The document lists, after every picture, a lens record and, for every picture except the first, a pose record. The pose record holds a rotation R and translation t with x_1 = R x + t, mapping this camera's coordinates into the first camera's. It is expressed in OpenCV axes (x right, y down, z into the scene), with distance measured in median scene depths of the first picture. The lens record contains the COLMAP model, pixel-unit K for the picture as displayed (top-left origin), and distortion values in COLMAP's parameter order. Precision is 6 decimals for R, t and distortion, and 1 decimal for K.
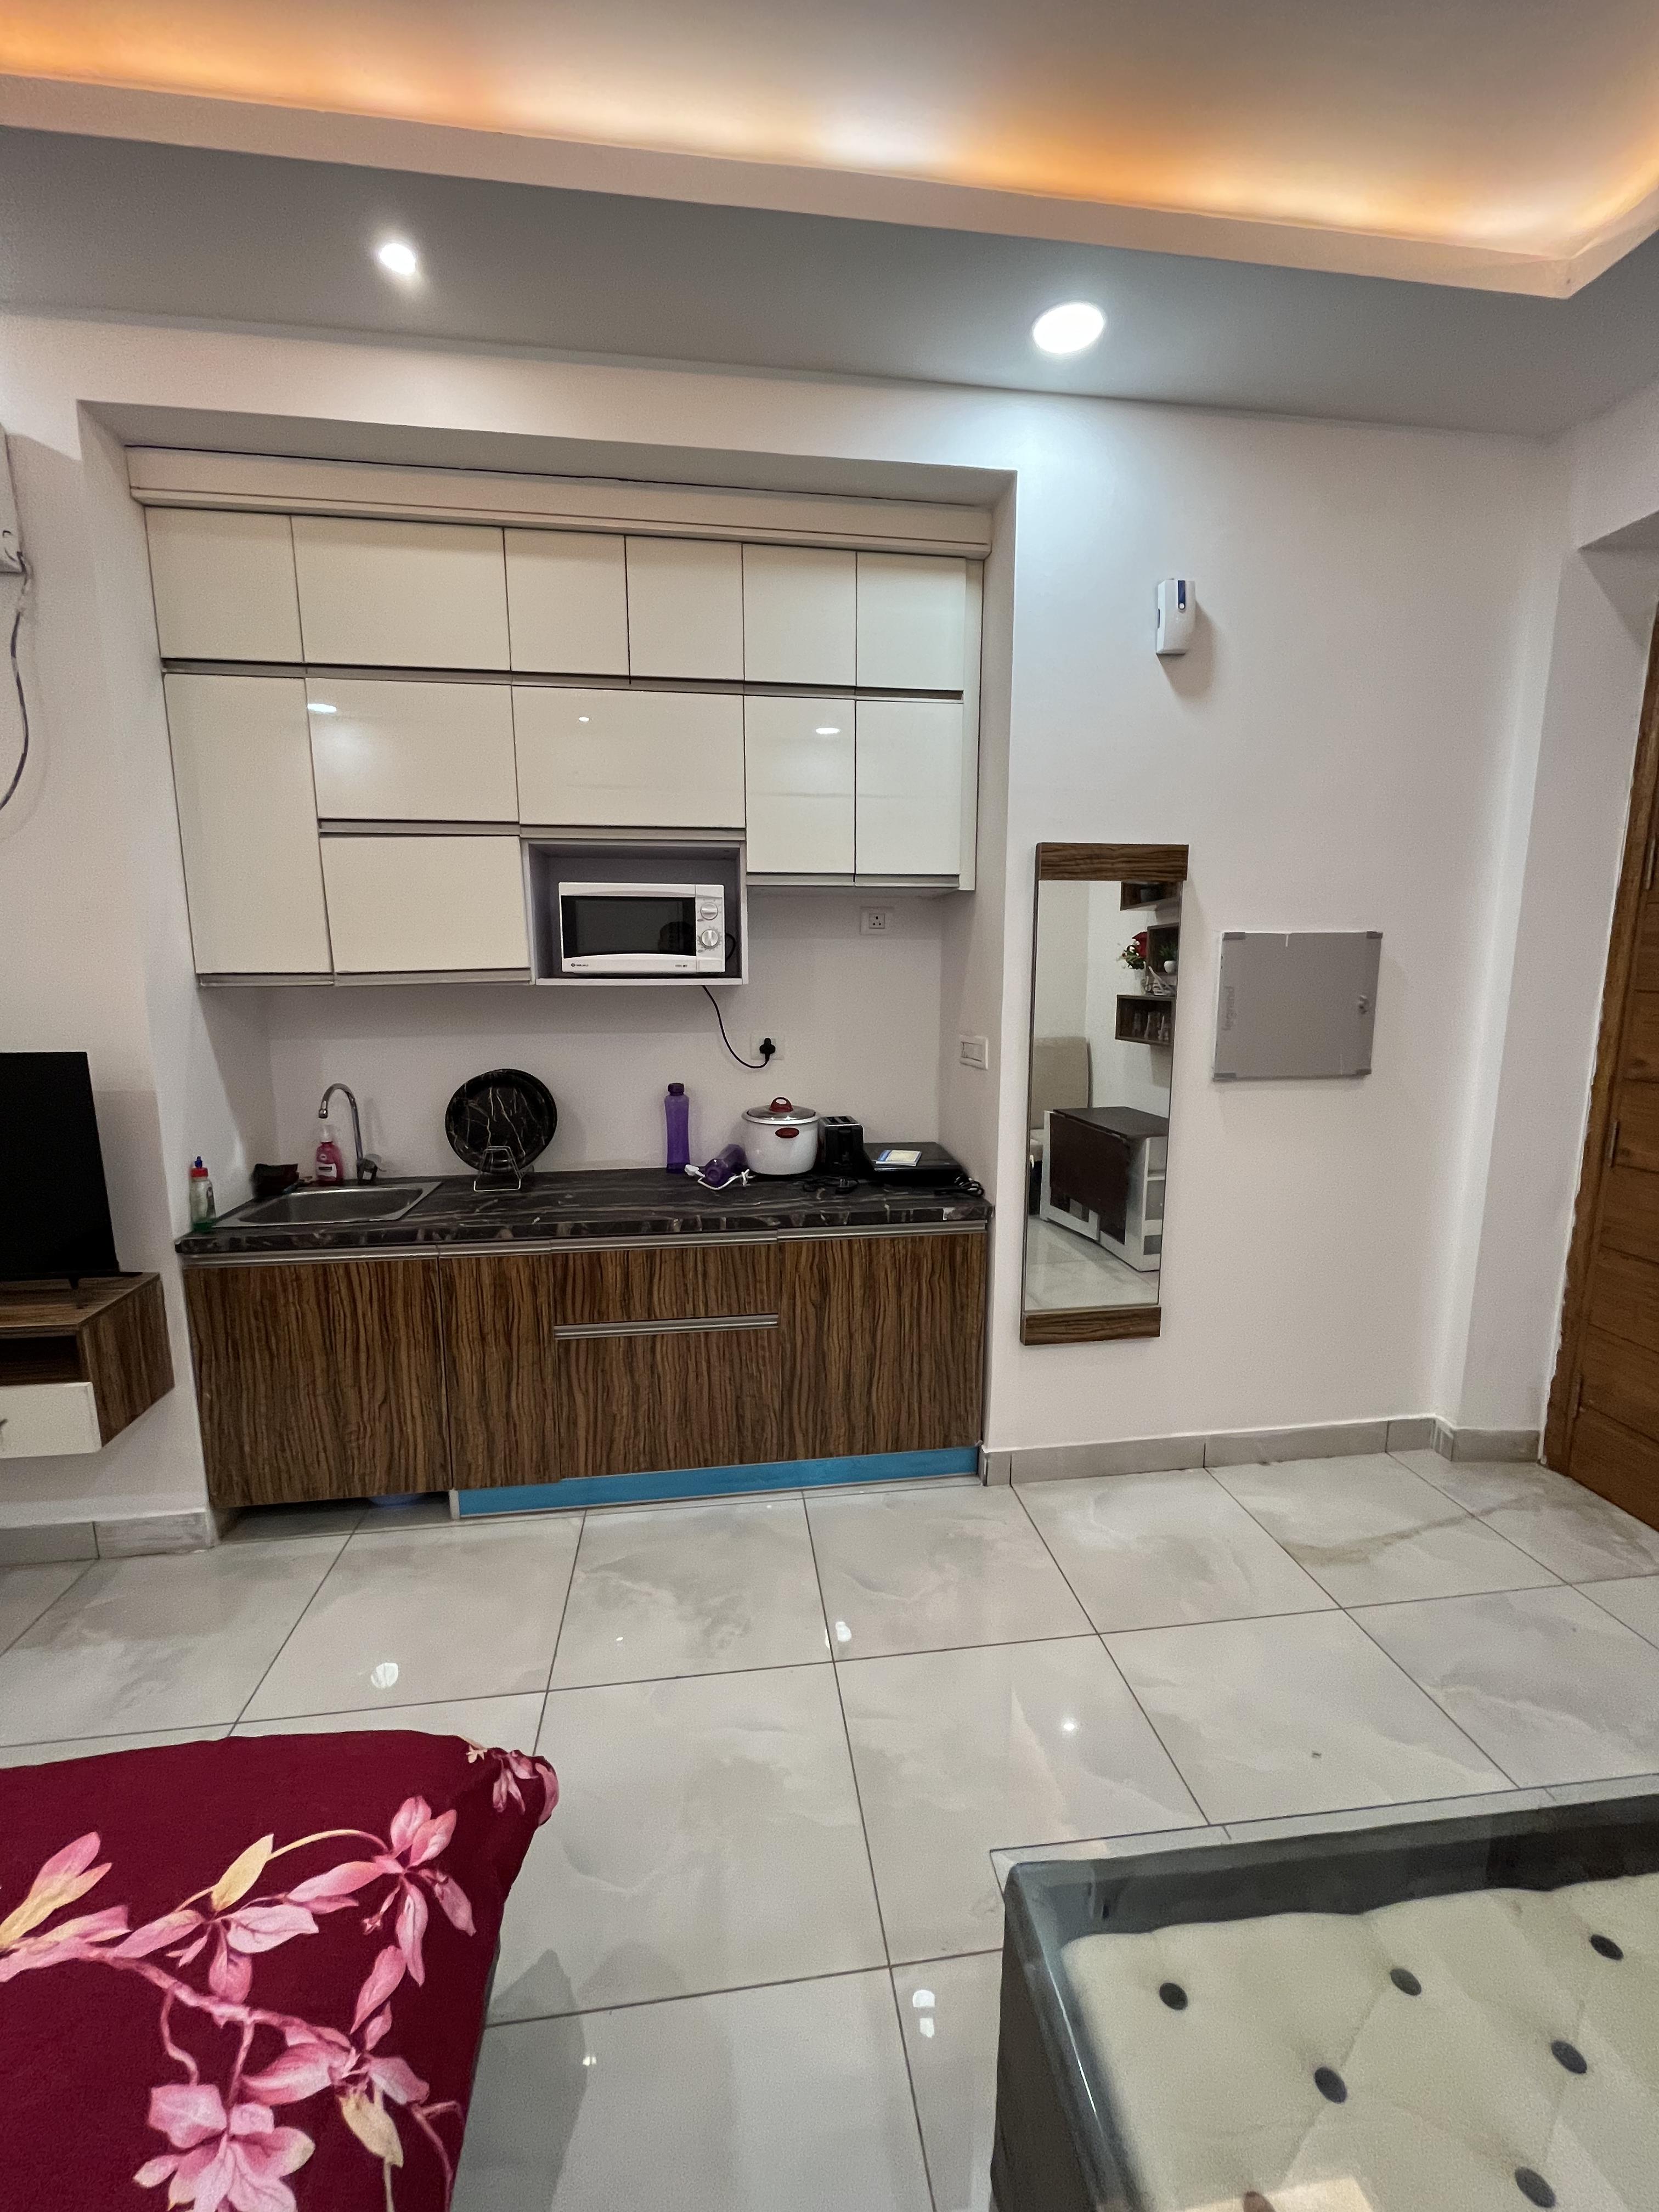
lens RADIAL K [[892.5, 0, 823.9], [0, 892.5, 1107.1], [0, 0, 1]] dist [-0.004962, 0.000242]
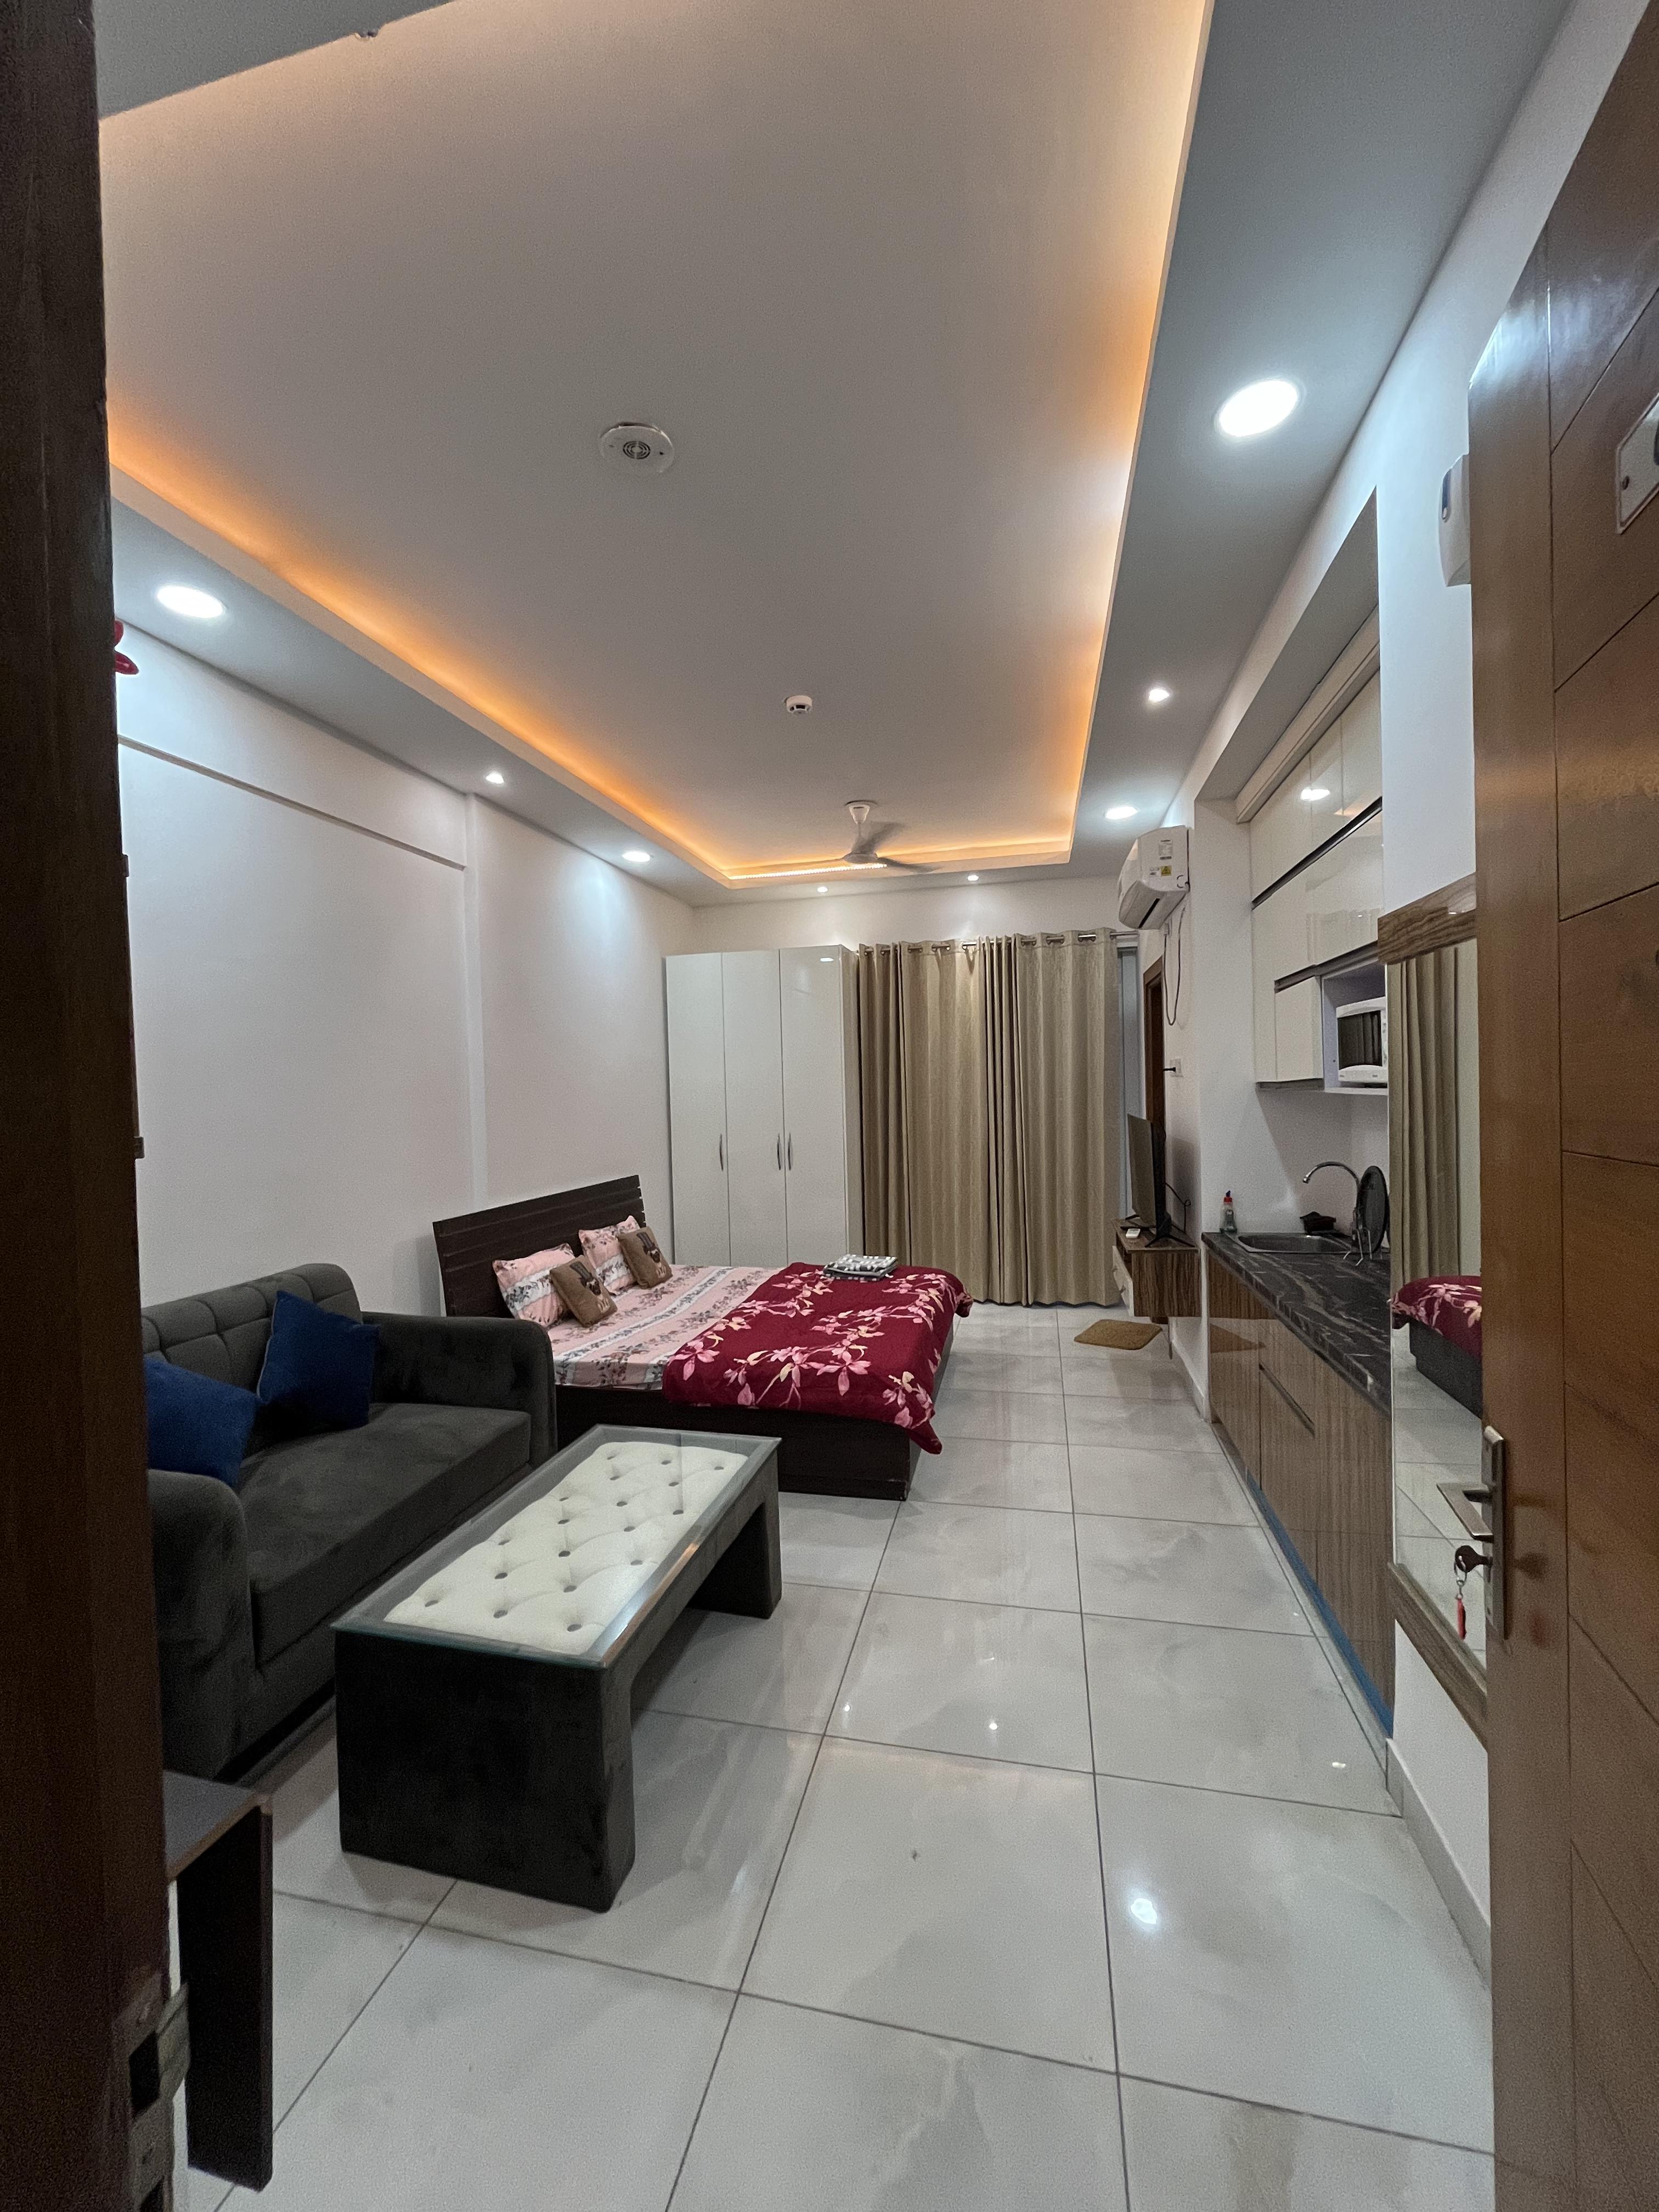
lens RADIAL K [[899.9, 0, 825.3], [0, 899.9, 1105.5], [0, 0, 1]] dist [-0.001708, -0.000313]
pose [[-0.360152, 0.031552, -0.932360, 1.082417], [-0.115416, 0.990243, 0.078094, -0.138279], [0.925727, 0.135735, -0.352996, 0.815715]]
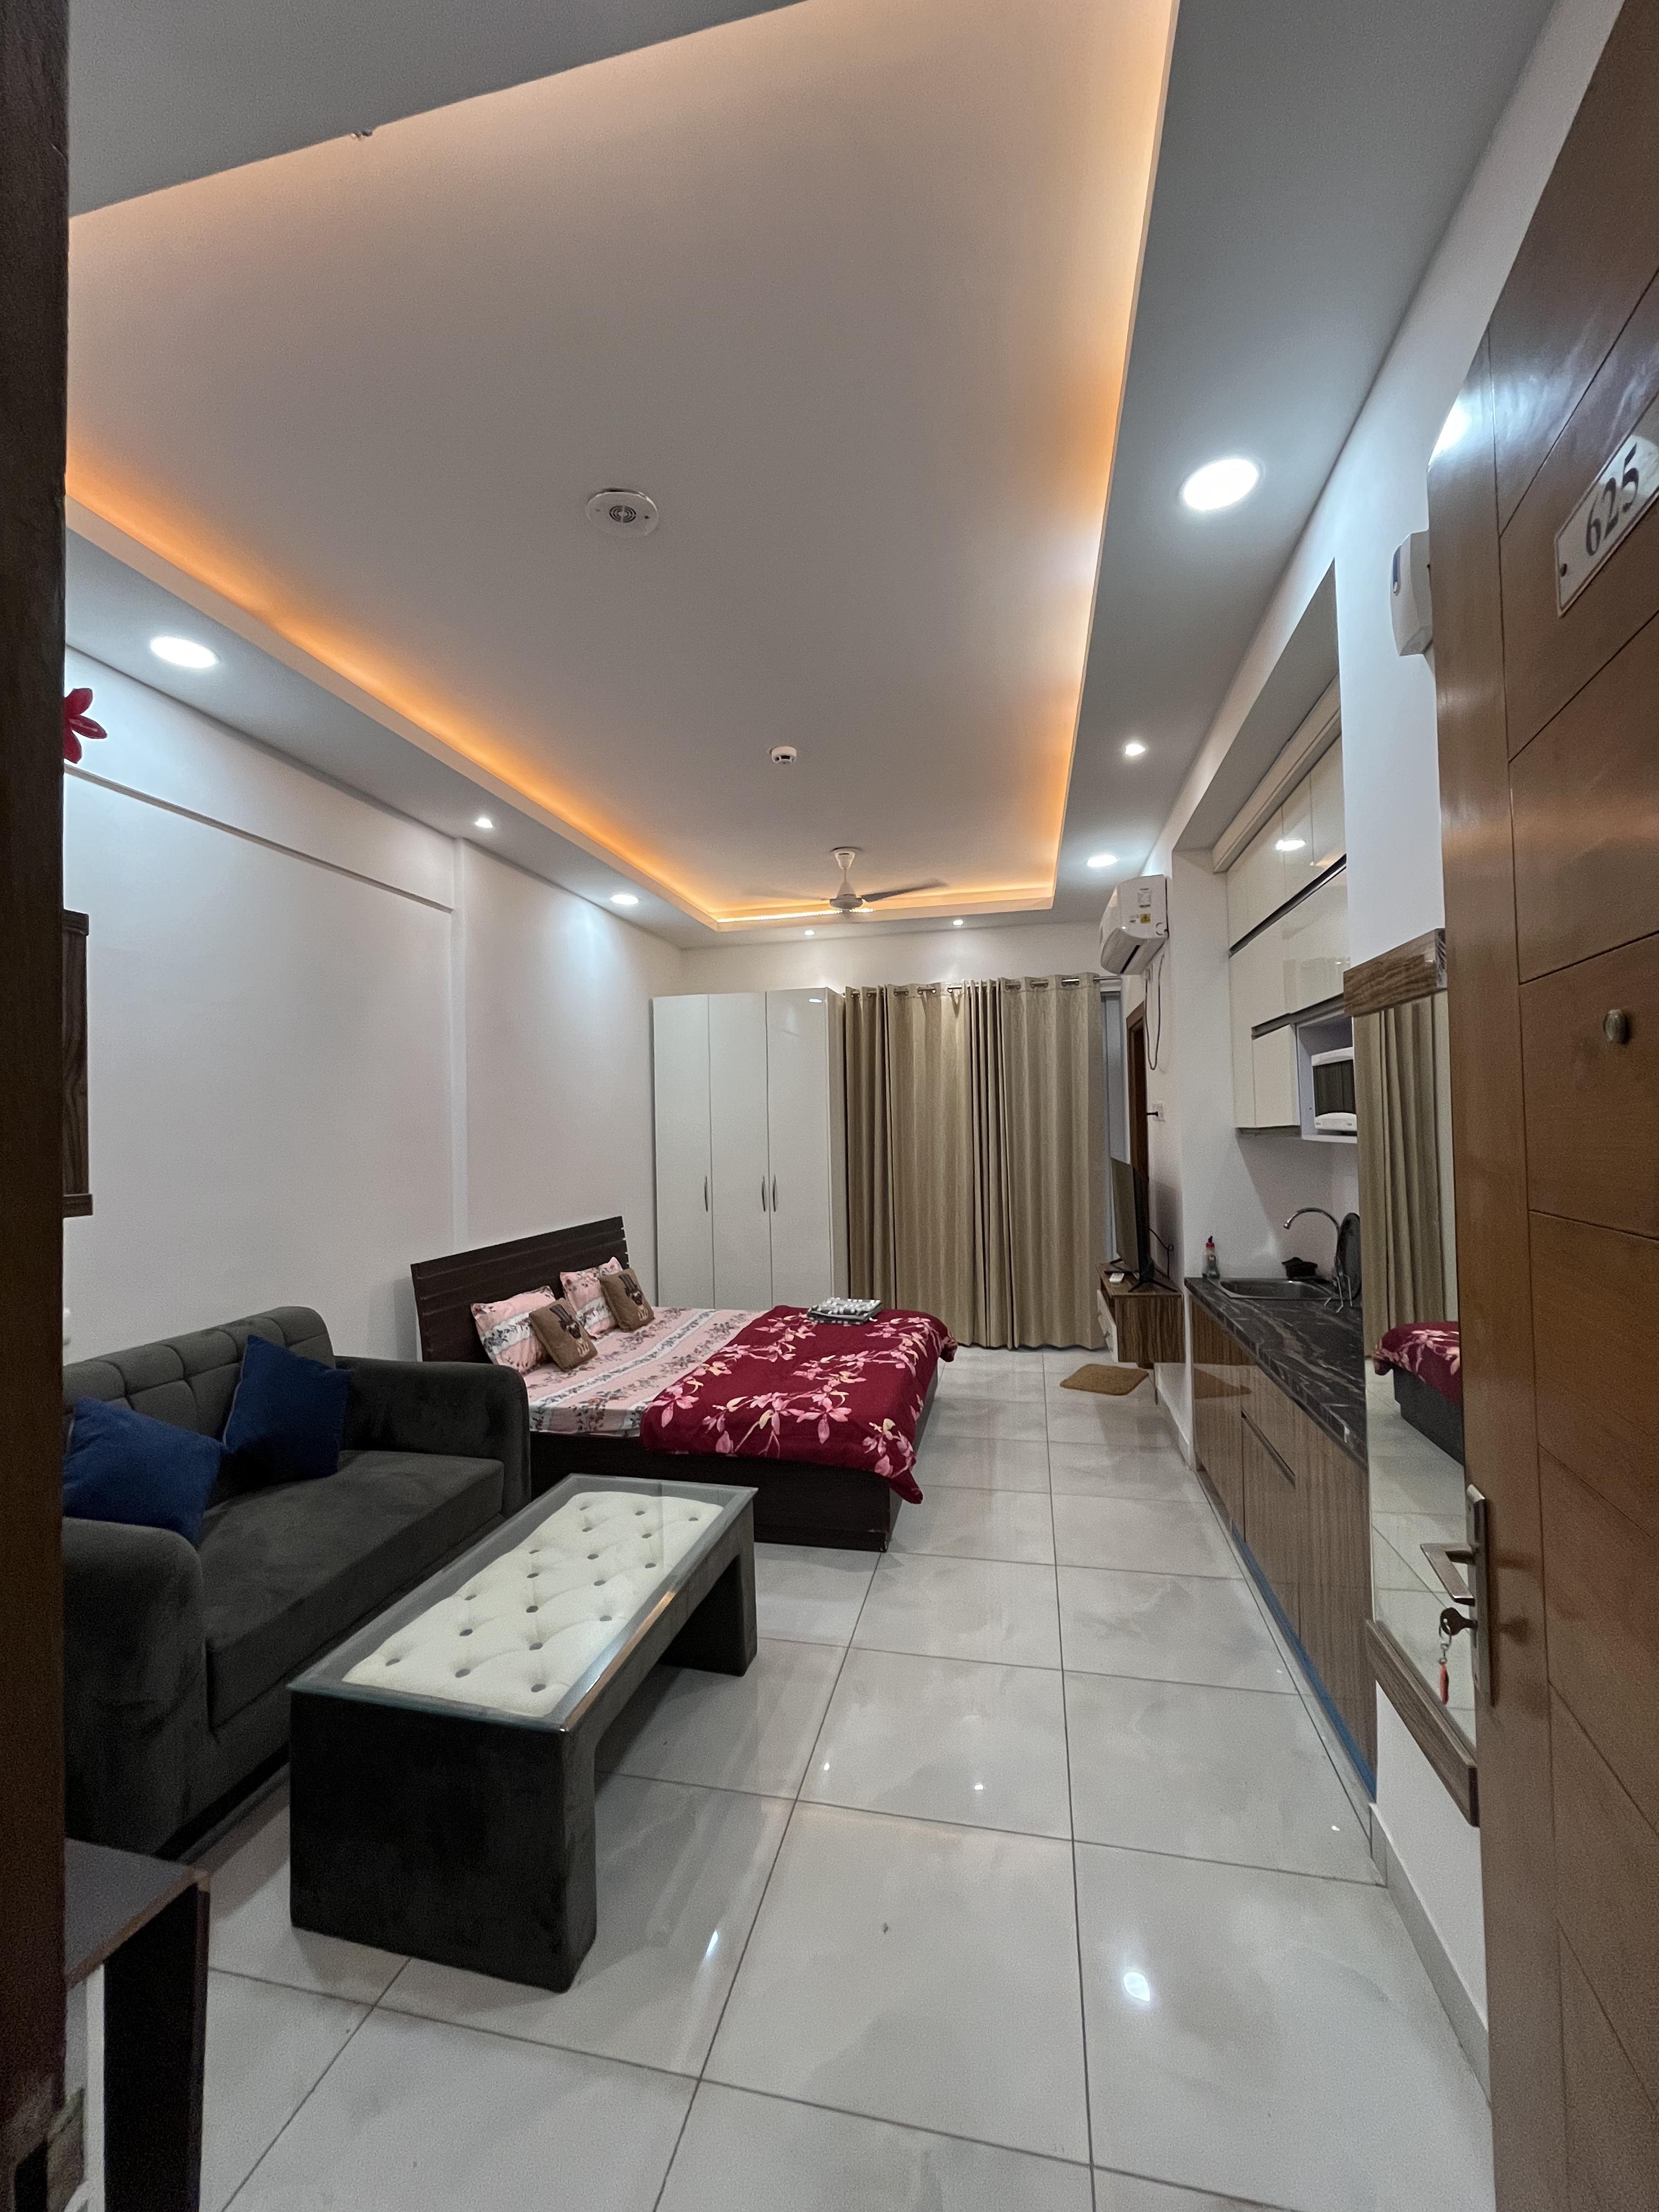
lens RADIAL K [[899.9, 0, 825.3], [0, 899.9, 1105.5], [0, 0, 1]] dist [-0.001708, -0.000313]
pose [[-0.350634, -0.010452, -0.936454, 1.080273], [-0.121263, 0.992027, 0.034332, -0.147554], [0.928629, 0.125595, -0.349106, 0.828586]]
